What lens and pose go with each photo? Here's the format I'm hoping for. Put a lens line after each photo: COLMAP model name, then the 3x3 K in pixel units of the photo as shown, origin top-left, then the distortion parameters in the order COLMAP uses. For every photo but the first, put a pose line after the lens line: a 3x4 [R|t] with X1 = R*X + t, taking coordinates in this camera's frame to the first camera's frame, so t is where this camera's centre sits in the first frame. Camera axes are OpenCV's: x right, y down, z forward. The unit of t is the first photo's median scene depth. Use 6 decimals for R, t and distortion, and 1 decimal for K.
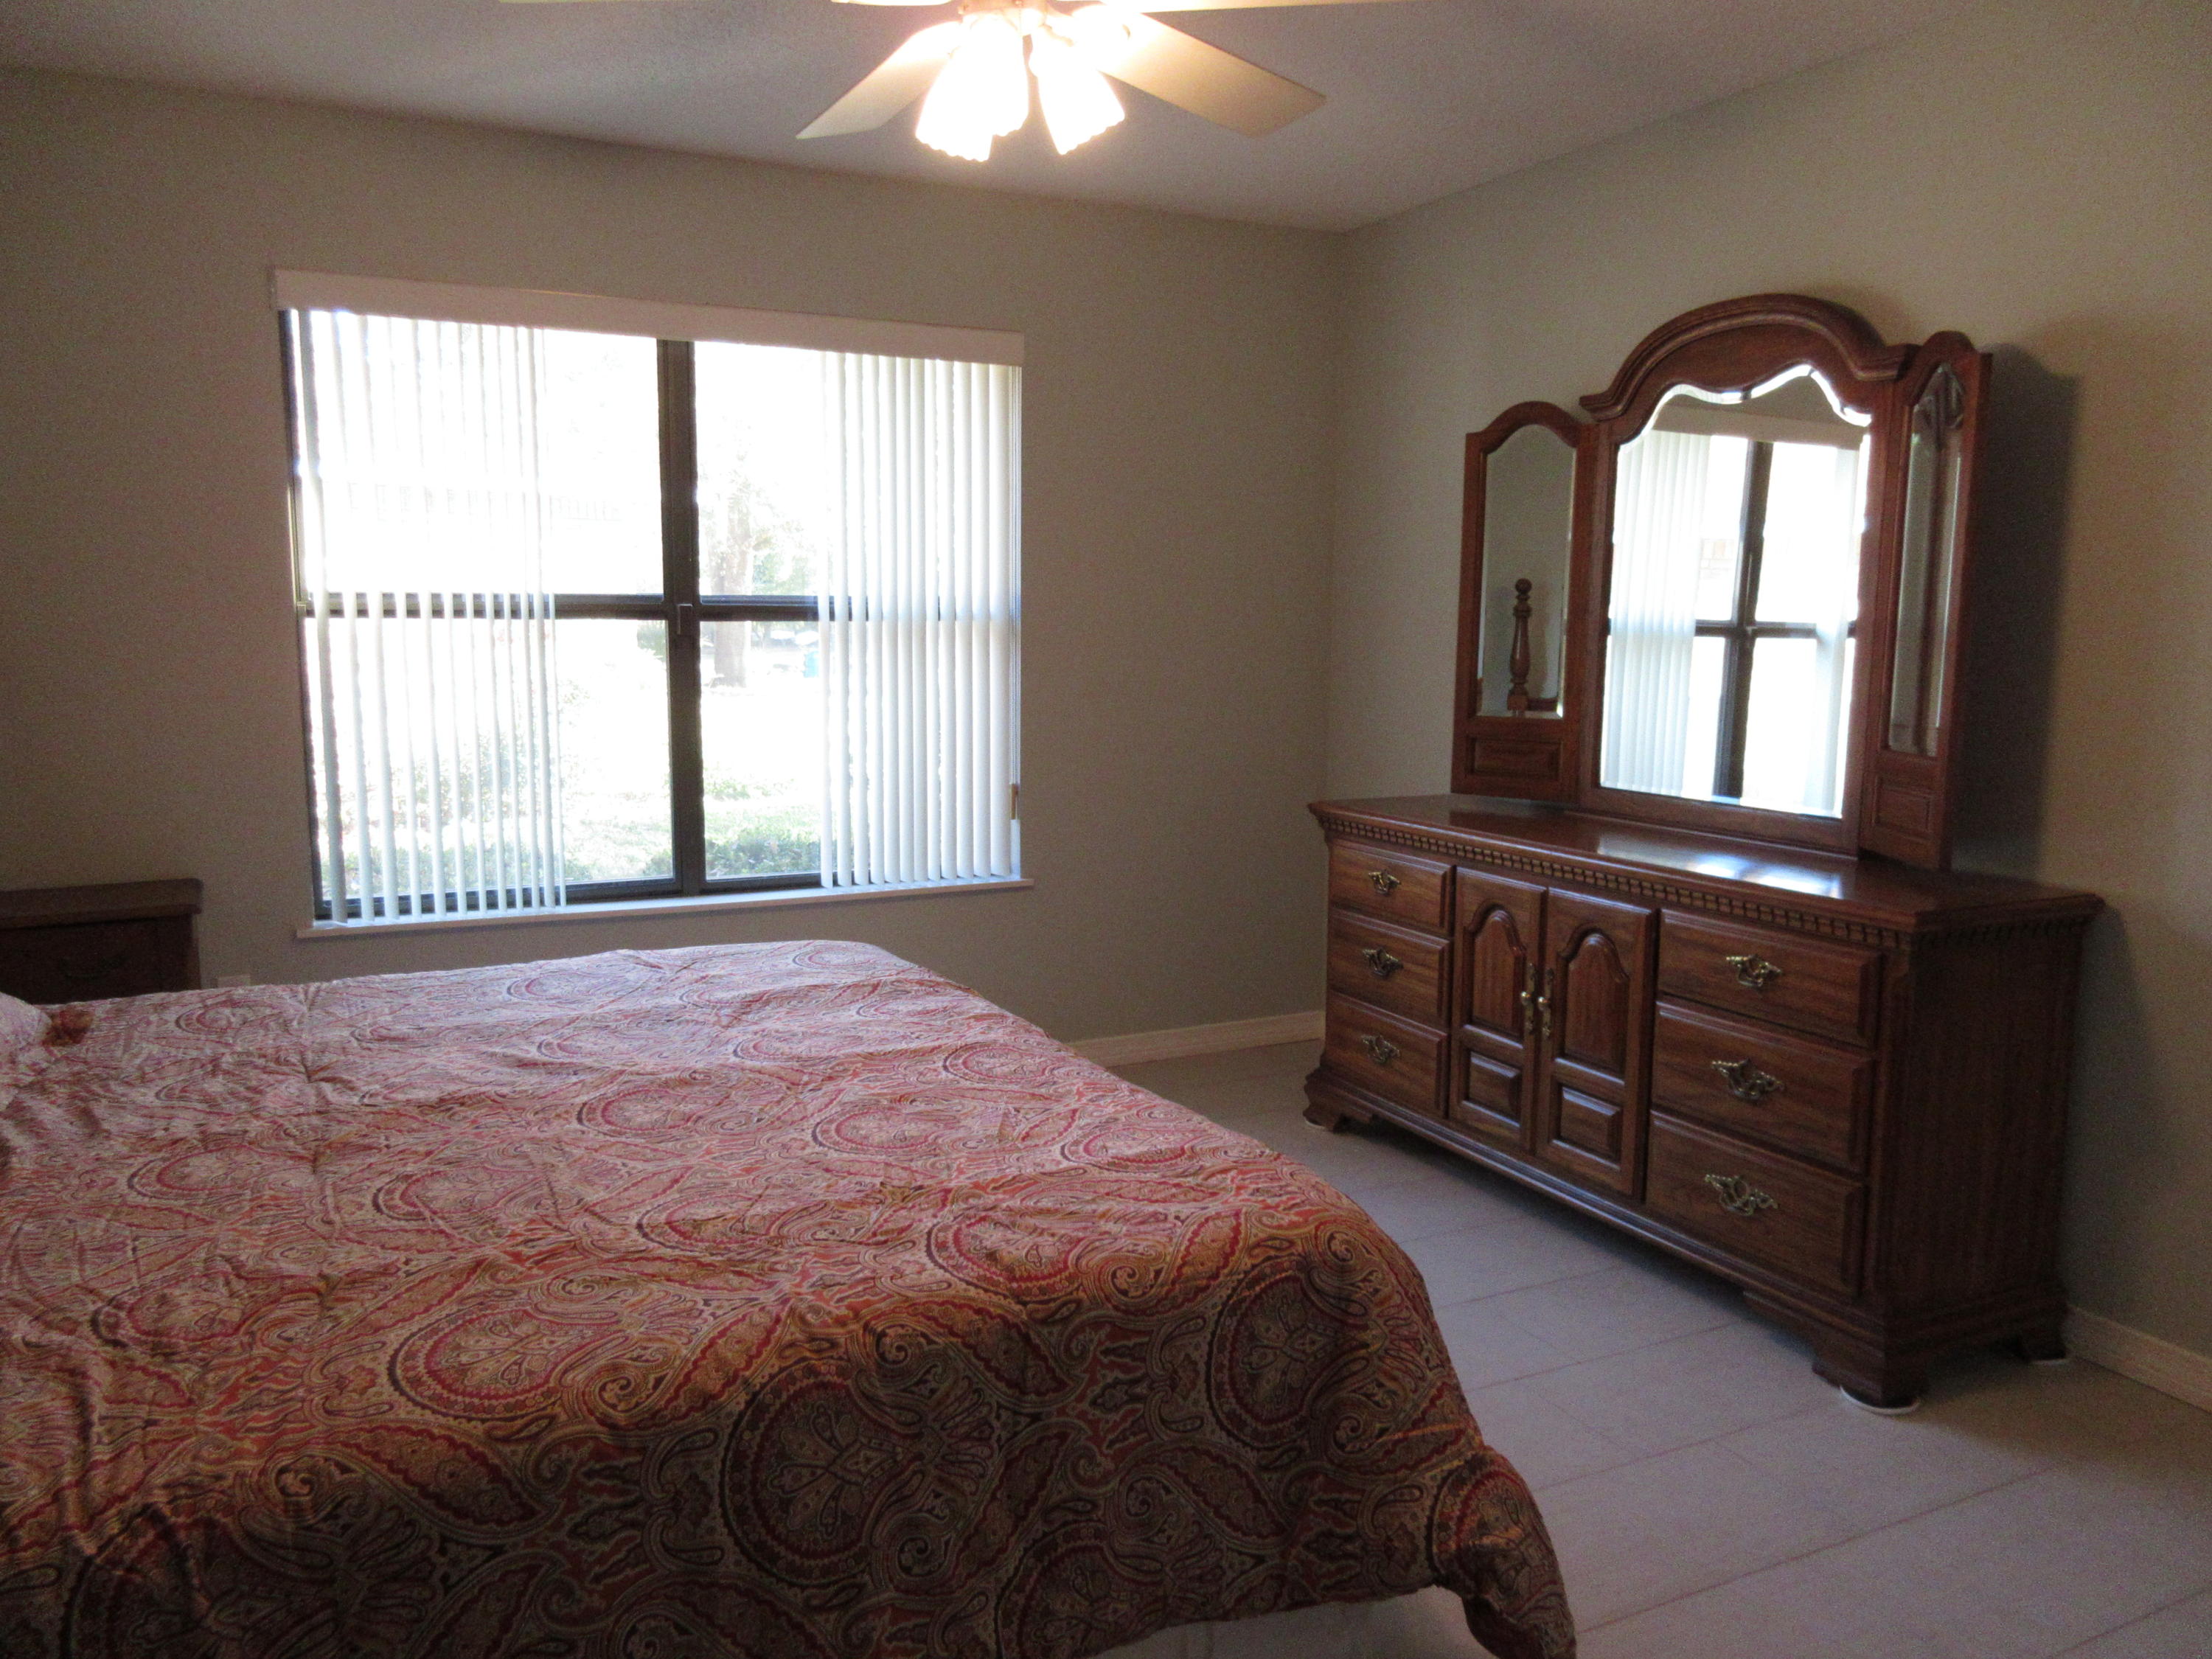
lens RADIAL K [[1677.5, 0, 1099.0], [0, 1677.5, 820.1], [0, 0, 1]] dist [0.002753, 0.004592]
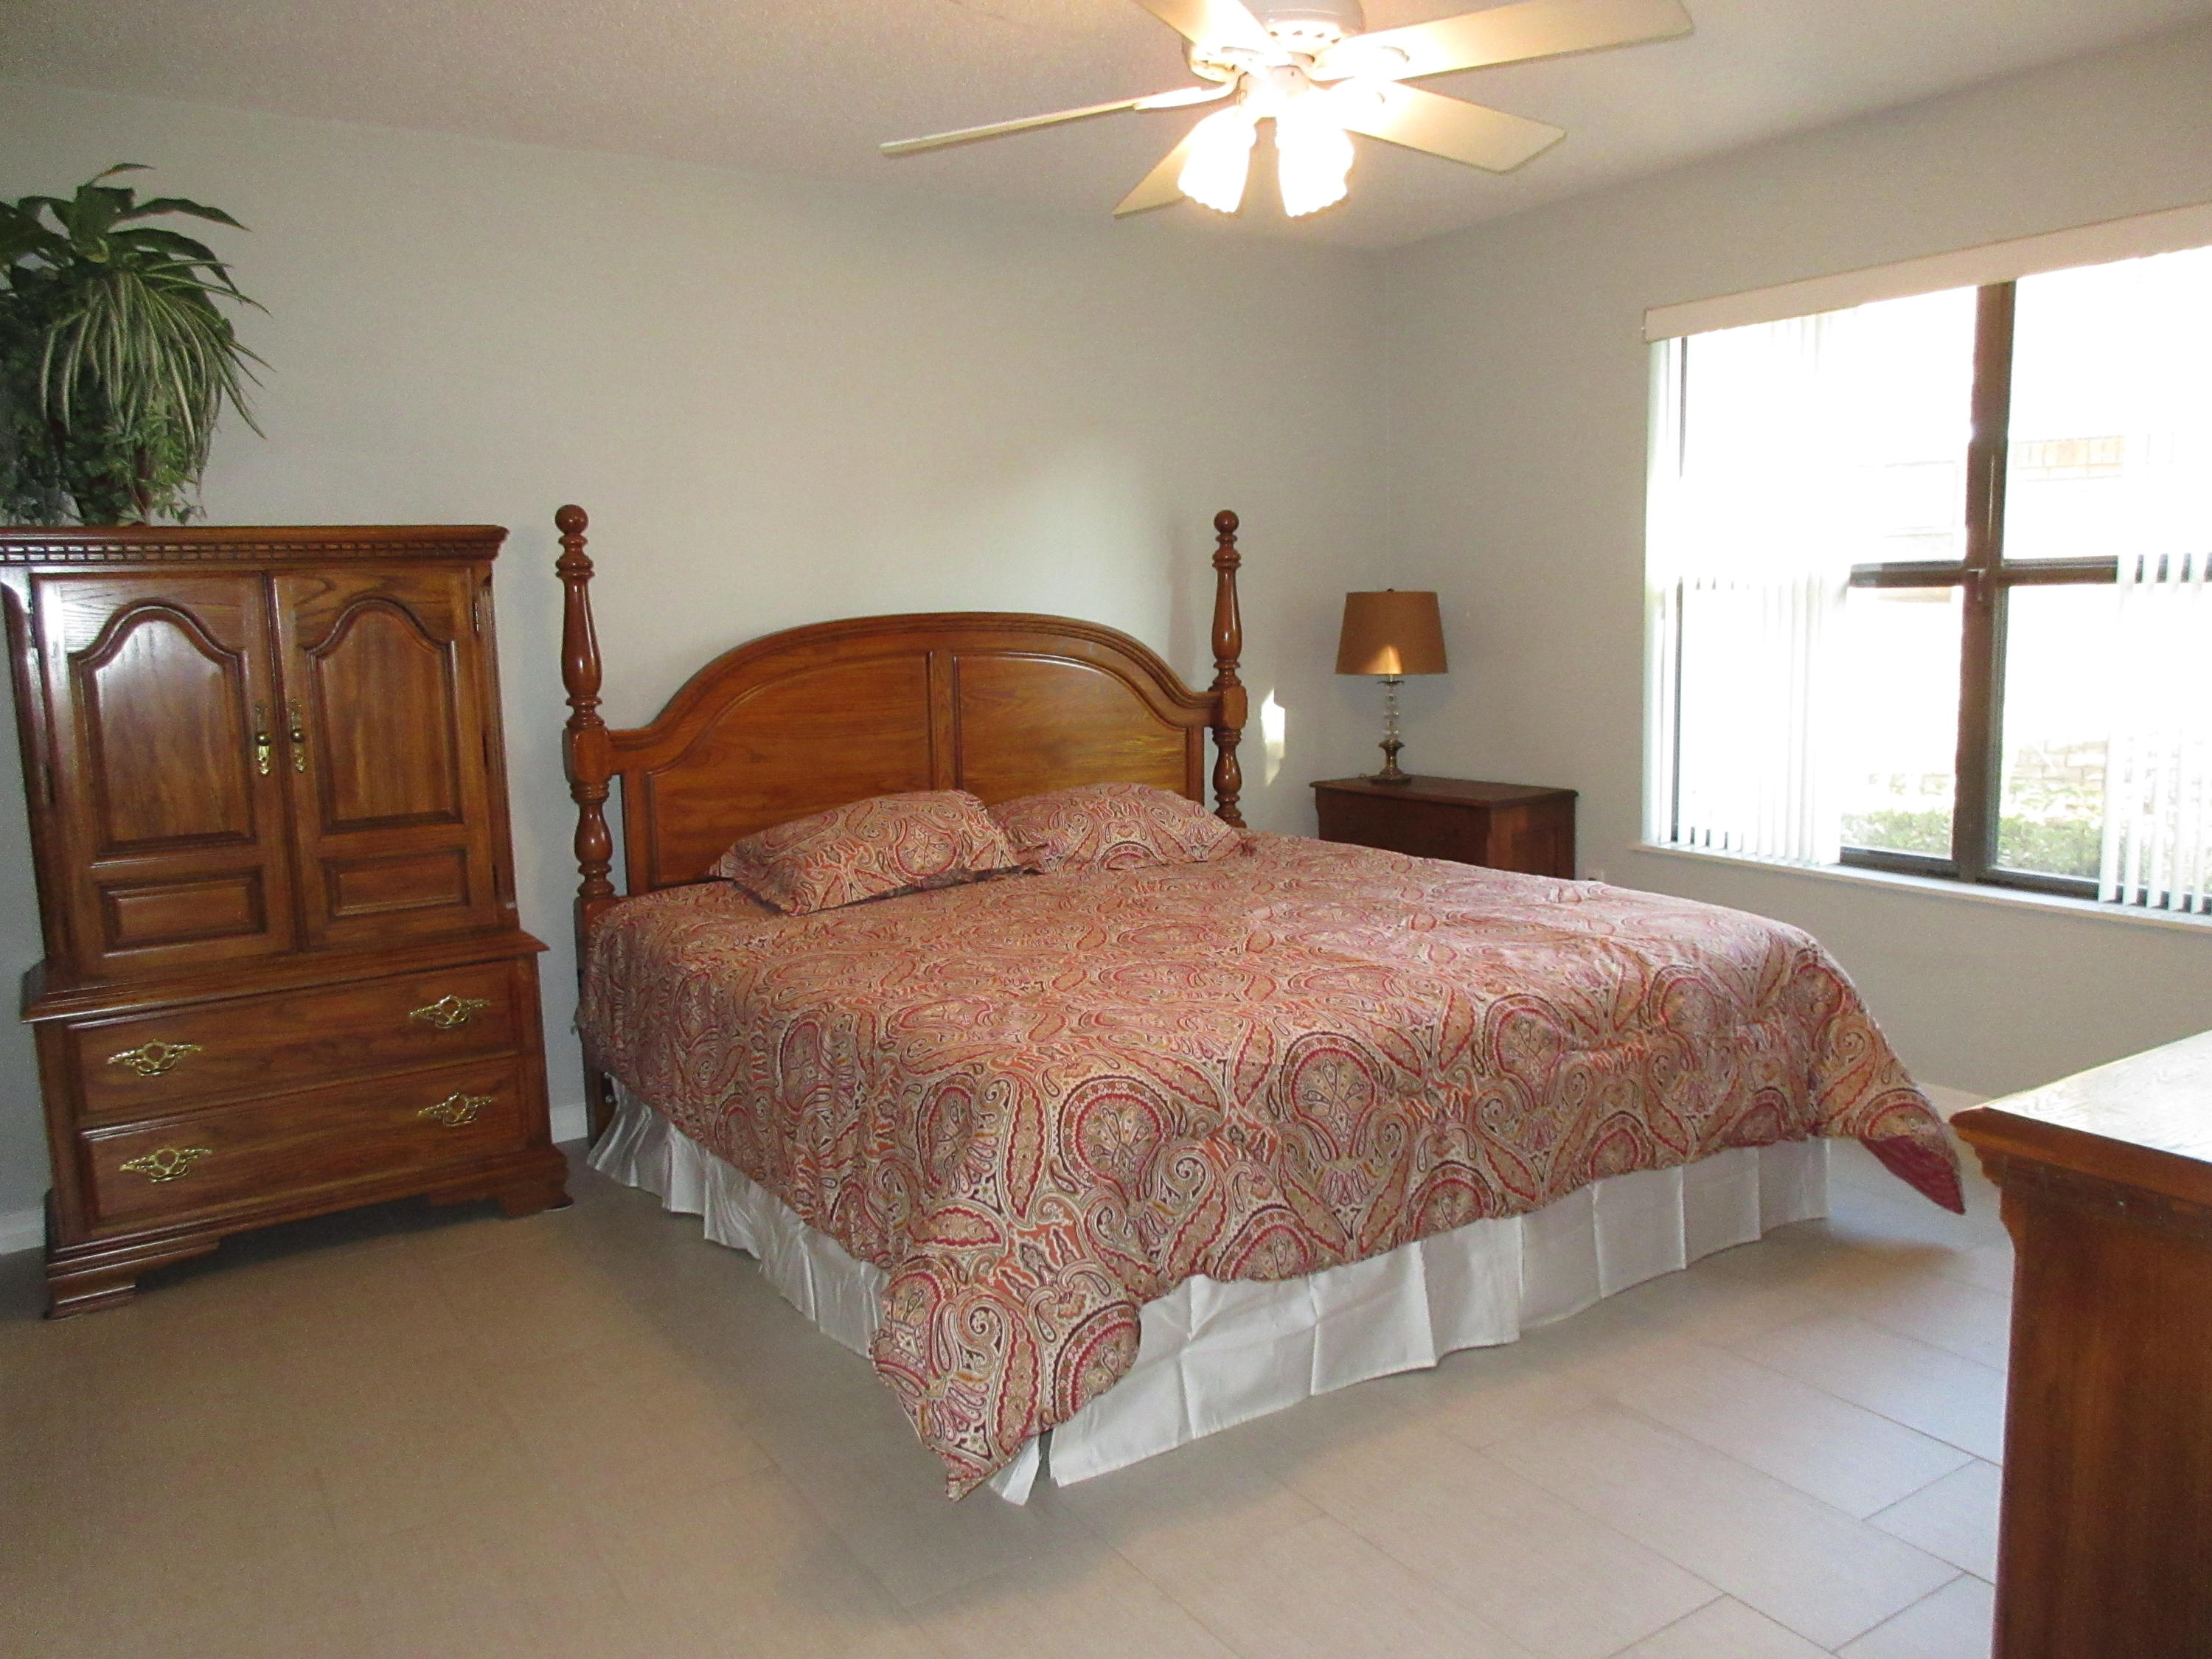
lens RADIAL K [[1691.4, 0, 1078.0], [0, 1691.4, 832.6], [0, 0, 1]] dist [-0.036565, 0.000582]
pose [[0.092513, 0.120192, -0.988431, 0.961444], [-0.097757, 0.988988, 0.111110, -0.058060], [0.990901, 0.086347, 0.103244, 0.634758]]
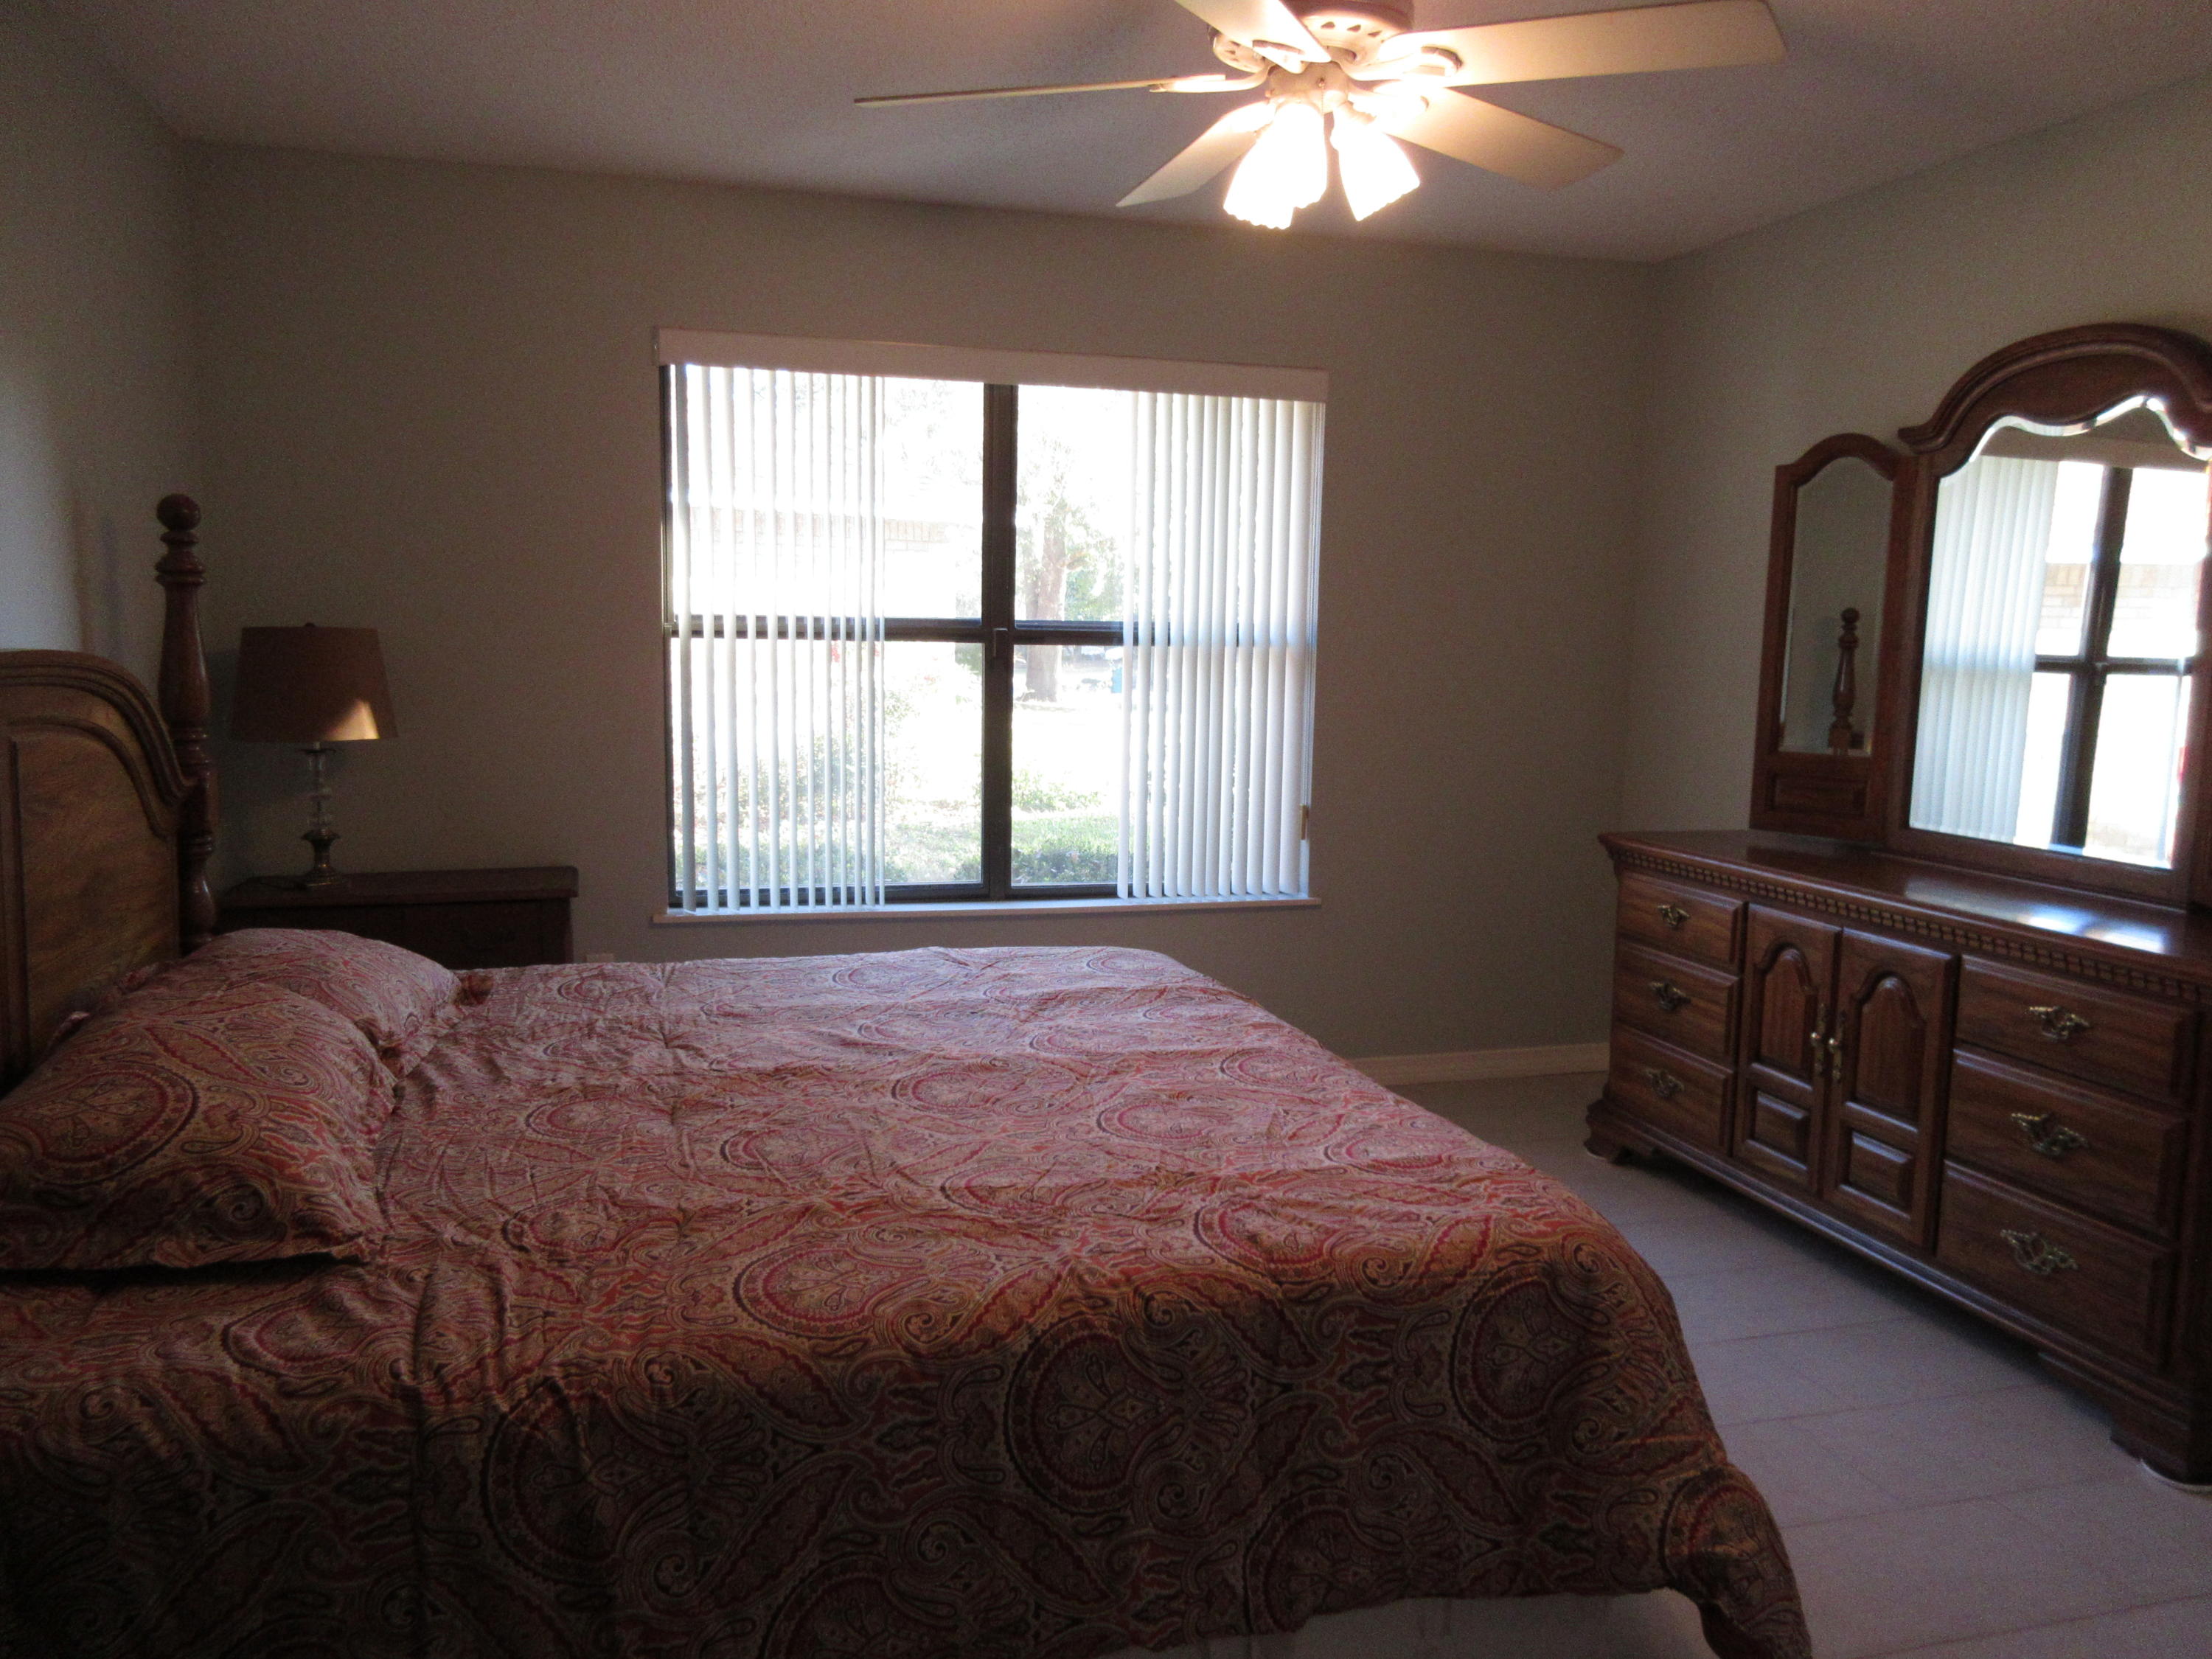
lens RADIAL K [[1691.4, 0, 1078.0], [0, 1691.4, 832.6], [0, 0, 1]] dist [-0.036565, 0.000582]
pose [[0.981036, 0.034512, -0.190729, 0.018202], [-0.035014, 0.999387, 0.000735, -0.001197], [0.190637, 0.005957, 0.981642, -0.075404]]
